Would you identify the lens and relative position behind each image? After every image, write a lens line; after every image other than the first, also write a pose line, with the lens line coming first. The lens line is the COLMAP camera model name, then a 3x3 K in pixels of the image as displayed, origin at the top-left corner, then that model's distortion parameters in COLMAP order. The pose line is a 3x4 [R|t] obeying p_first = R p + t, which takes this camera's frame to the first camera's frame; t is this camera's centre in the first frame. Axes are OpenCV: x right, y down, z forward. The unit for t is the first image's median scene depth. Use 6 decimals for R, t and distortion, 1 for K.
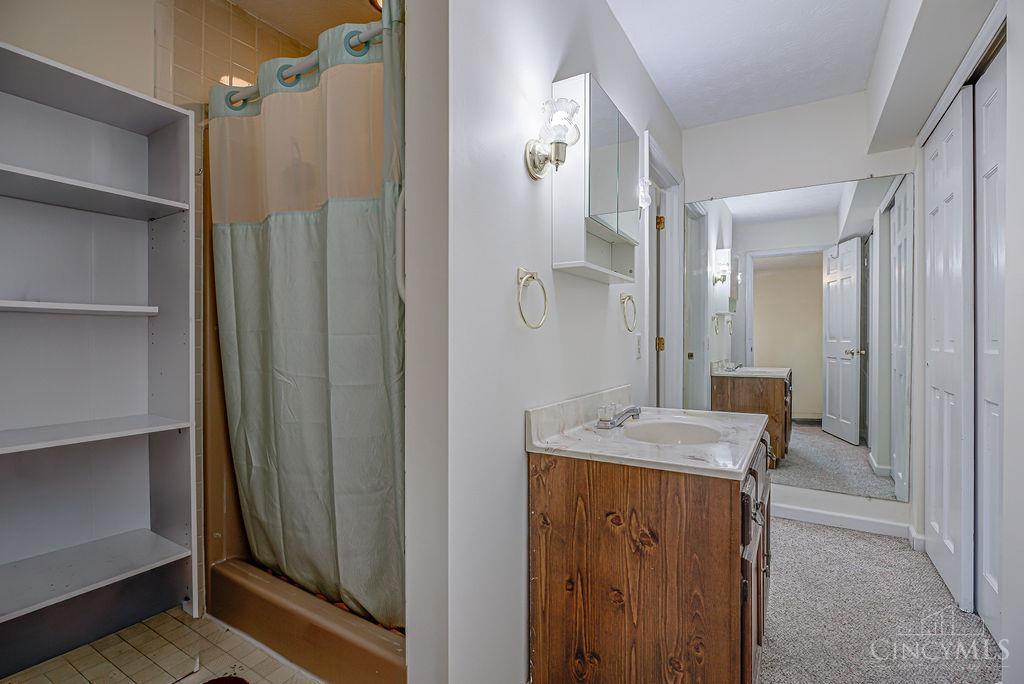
lens RADIAL K [[470.9, 0, 513.7], [0, 470.9, 341.5], [0, 0, 1]] dist [-0.003088, 0.000307]
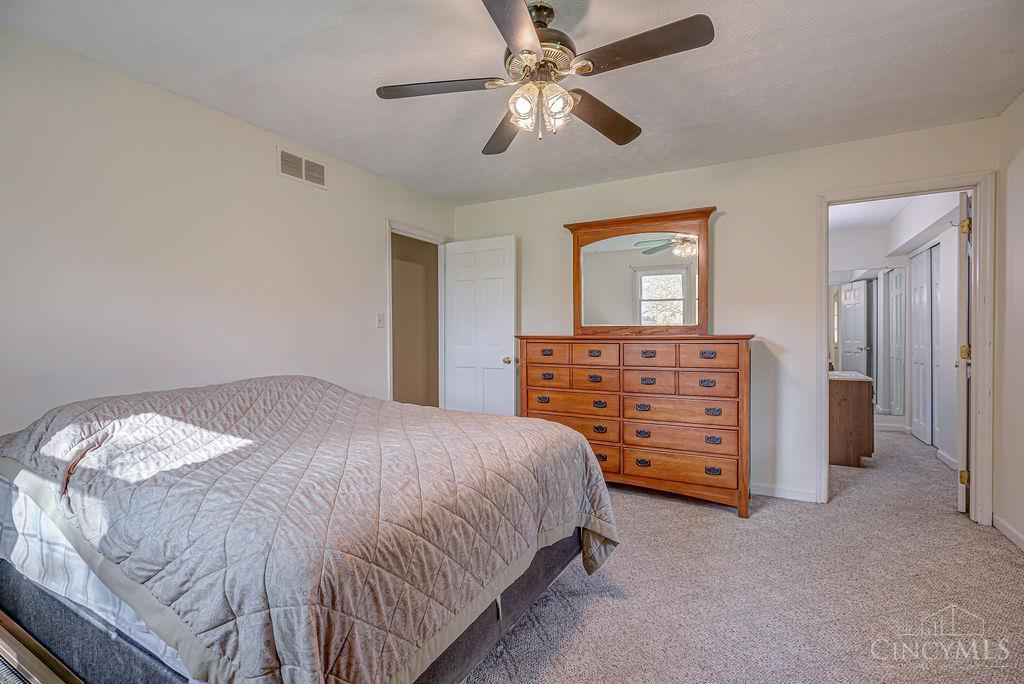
lens RADIAL K [[470.9, 0, 510.2], [0, 470.9, 339.6], [0, 0, 1]] dist [-0.003088, 0.000307]
pose [[0.999162, -0.006104, 0.040462, -1.146119], [0.006227, 0.999976, -0.002899, -0.022684], [-0.040444, 0.003149, 0.999177, -1.187494]]
